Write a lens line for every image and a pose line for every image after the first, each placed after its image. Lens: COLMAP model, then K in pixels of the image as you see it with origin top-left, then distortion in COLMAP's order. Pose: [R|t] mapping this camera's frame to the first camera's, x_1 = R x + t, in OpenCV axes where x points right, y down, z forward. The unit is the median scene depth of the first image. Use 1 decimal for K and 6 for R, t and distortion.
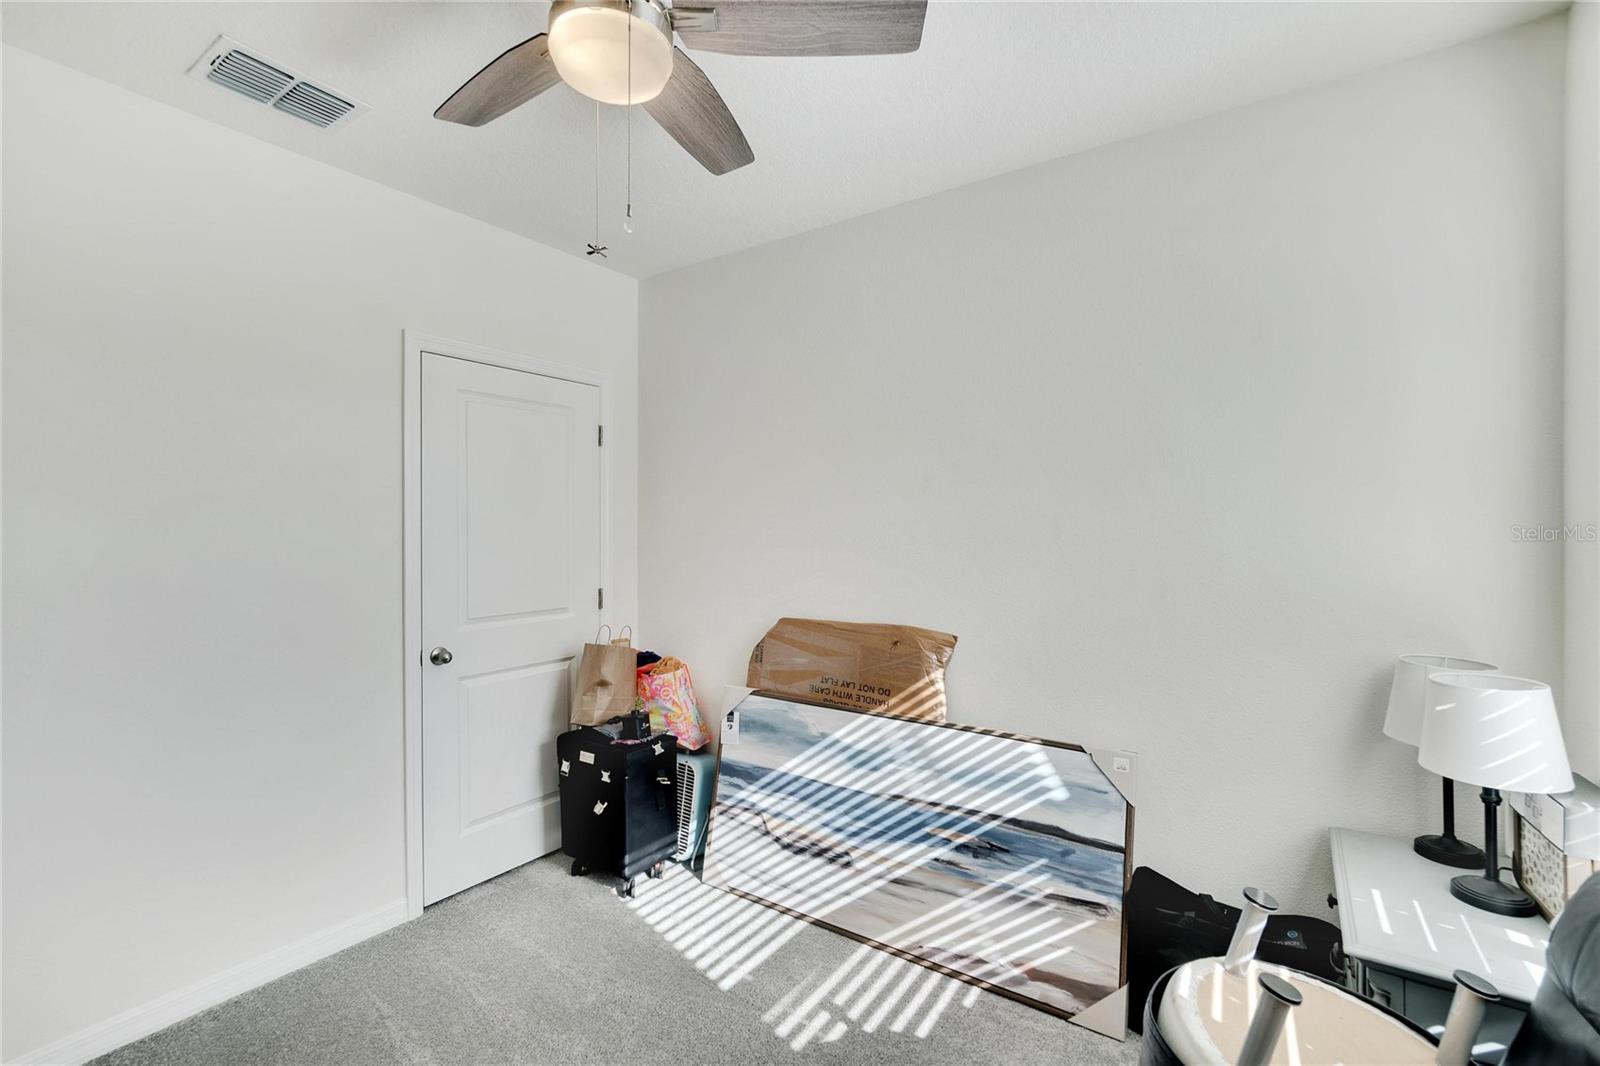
lens RADIAL K [[708.7, 0, 794.6], [0, 708.7, 542.0], [0, 0, 1]] dist [-0.006964, 0.000164]
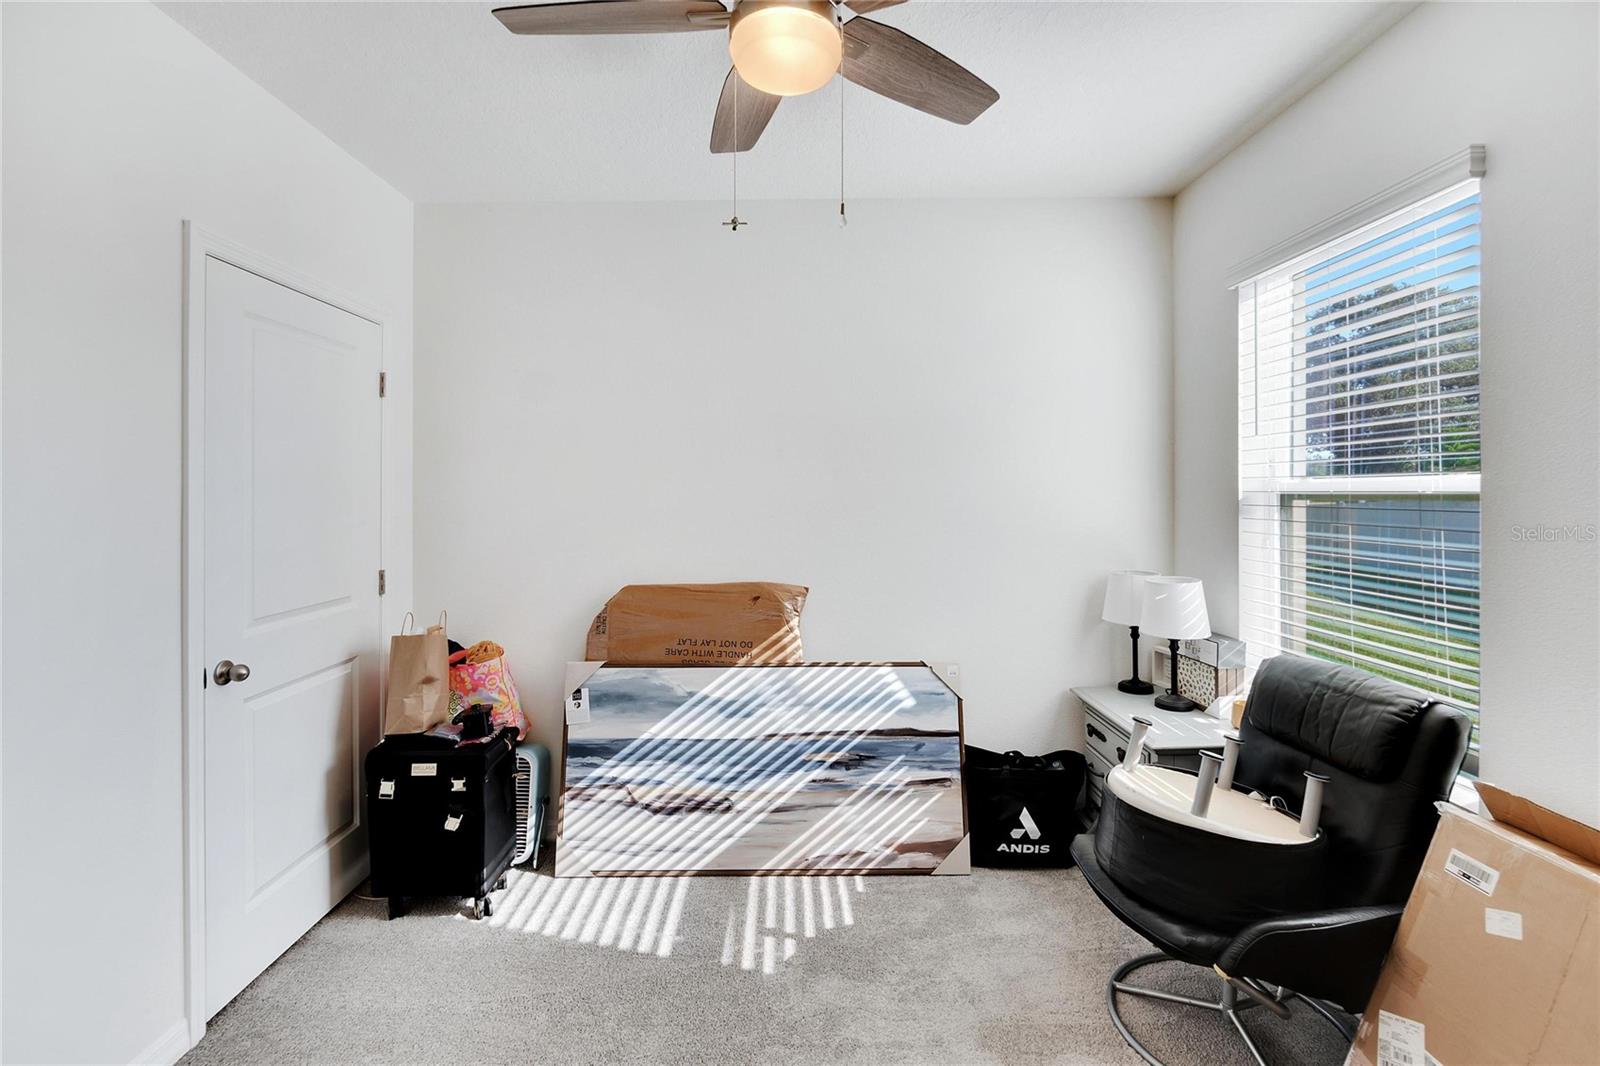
lens RADIAL K [[708.1, 0, 794.8], [0, 708.1, 510.3], [0, 0, 1]] dist [-0.000531, 0.000443]
pose [[0.820498, -0.018561, 0.571348, -0.440999], [0.017943, 0.999816, 0.006713, -0.001307], [-0.571368, 0.004743, 0.820680, 0.060498]]
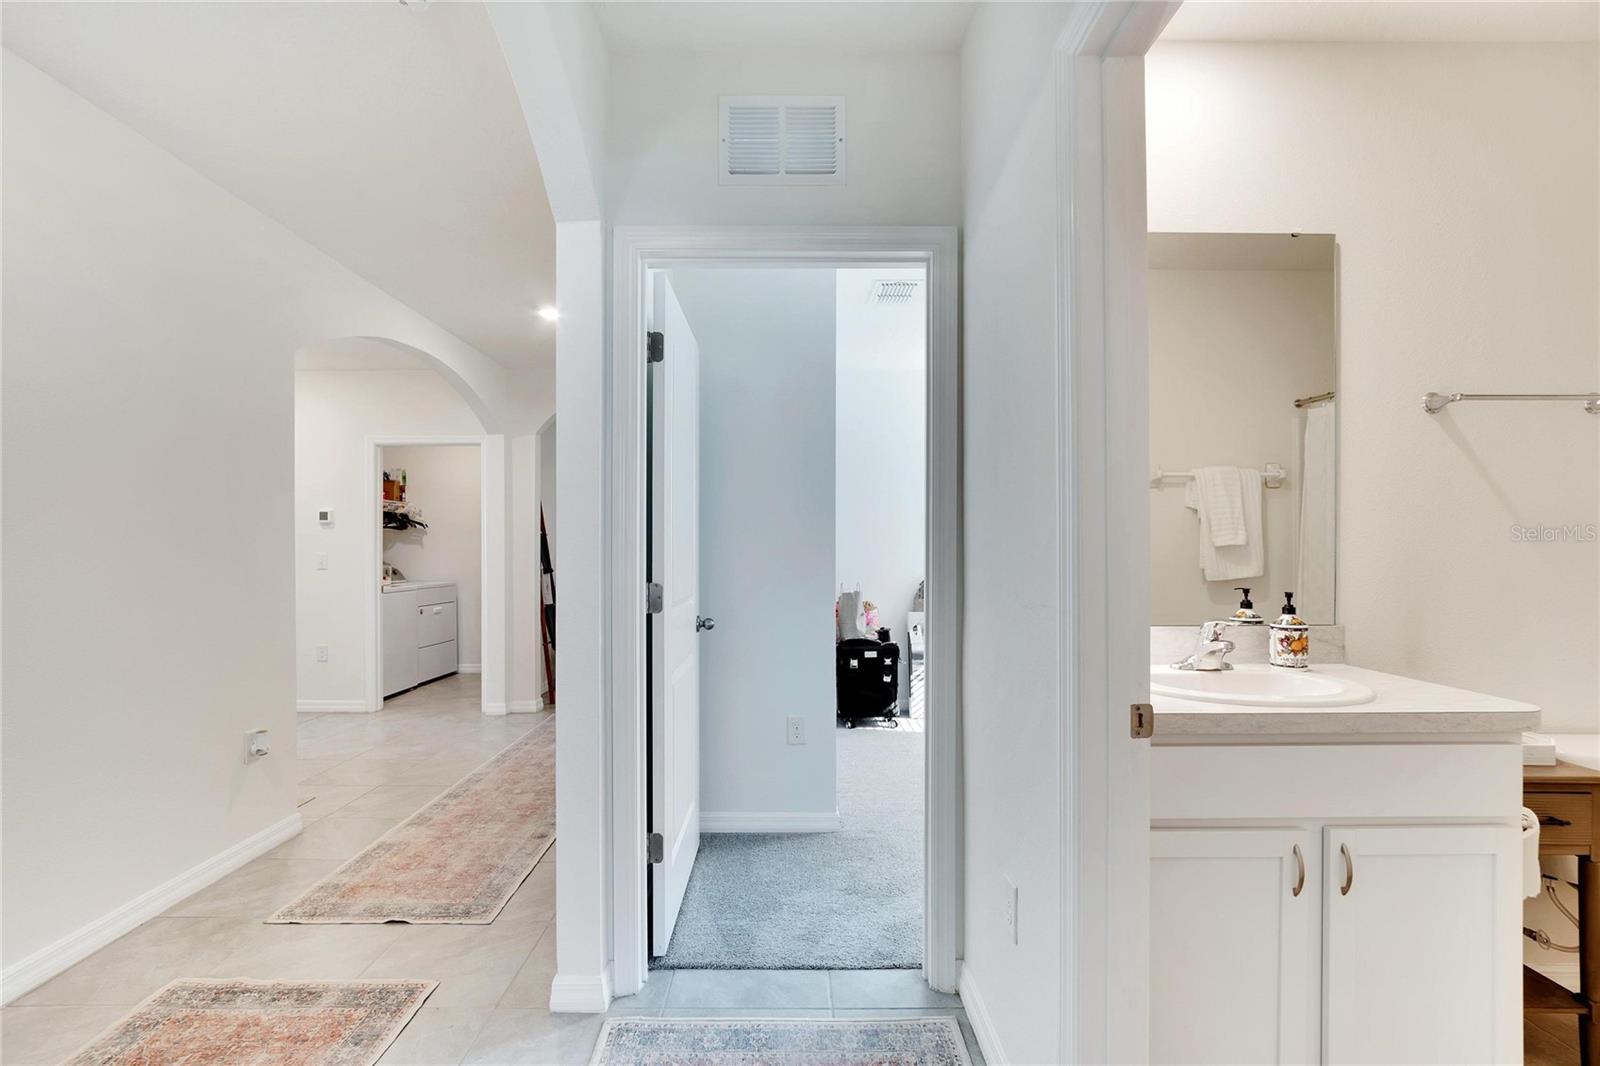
lens RADIAL K [[708.7, 0, 794.6], [0, 708.7, 542.0], [0, 0, 1]] dist [-0.006964, 0.000164]
pose [[0.814940, -0.002978, 0.579538, -1.593952], [0.025565, 0.999198, -0.030815, 0.083070], [-0.578982, 0.039928, 0.814362, -0.360086]]
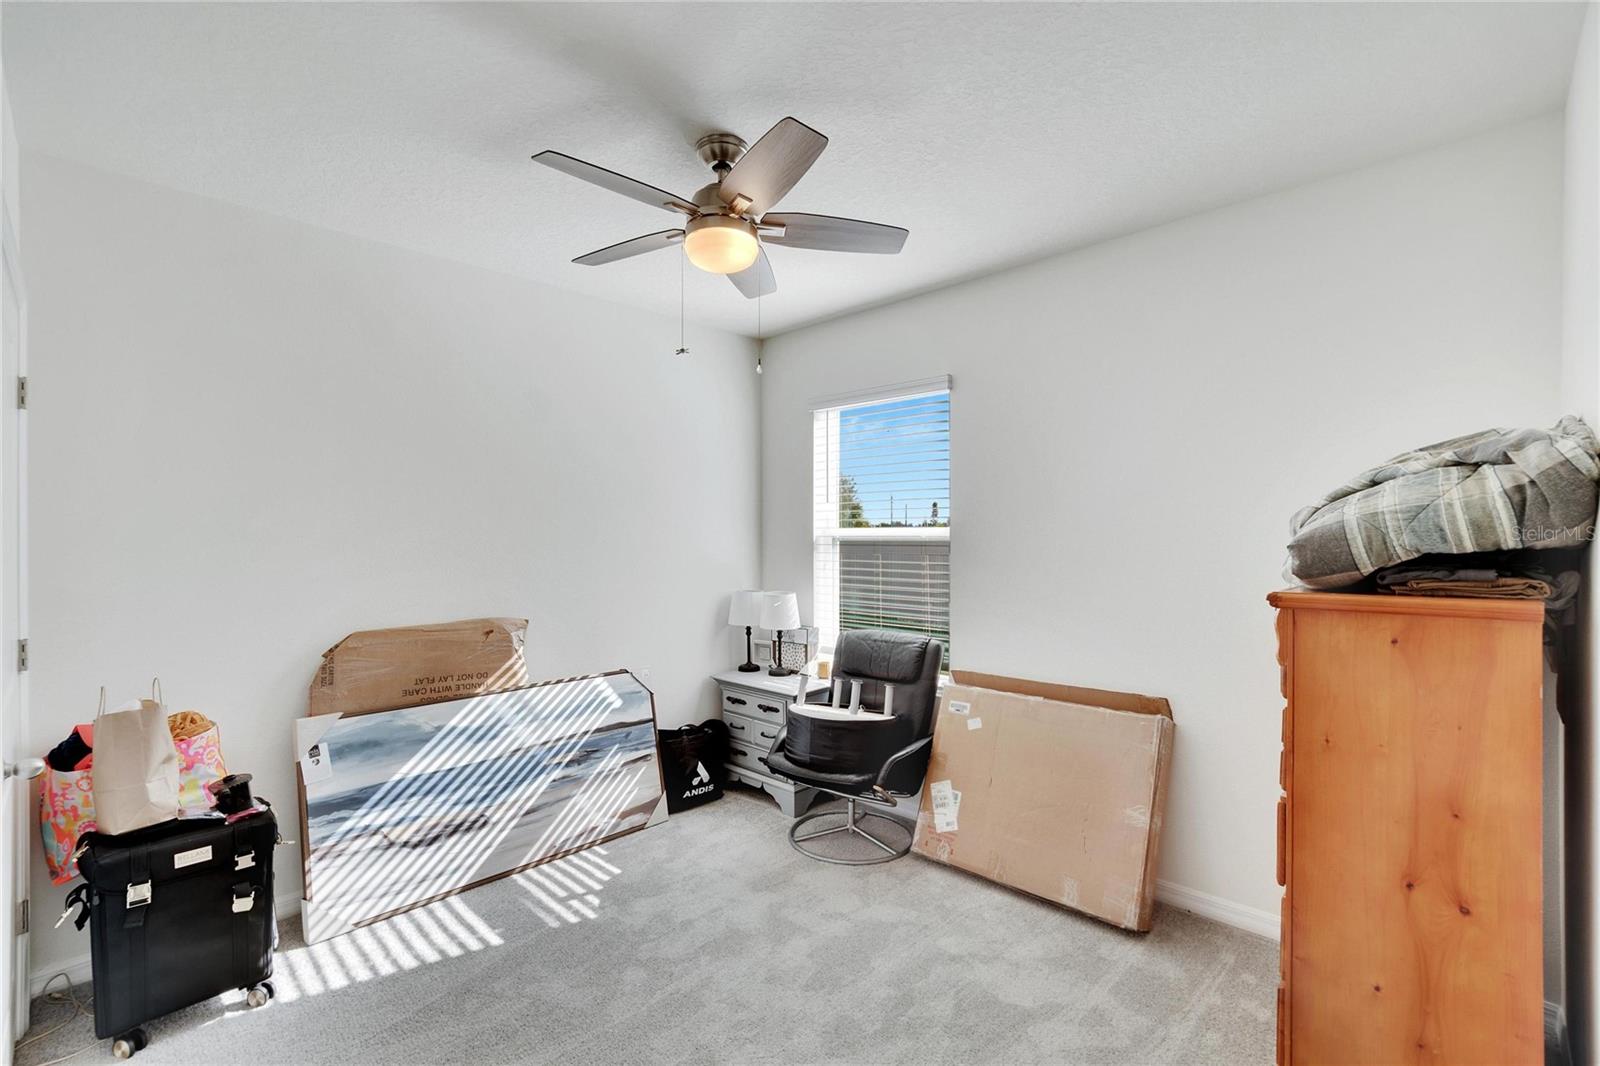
lens RADIAL K [[702.5, 0, 767.1], [0, 702.5, 570.6], [0, 0, 1]] dist [-0.000586, 0.000213]
pose [[0.192631, -0.052660, 0.979857, -0.948014], [0.023337, 0.998522, 0.049075, -0.011390], [-0.980994, 0.013414, 0.193575, 0.304207]]
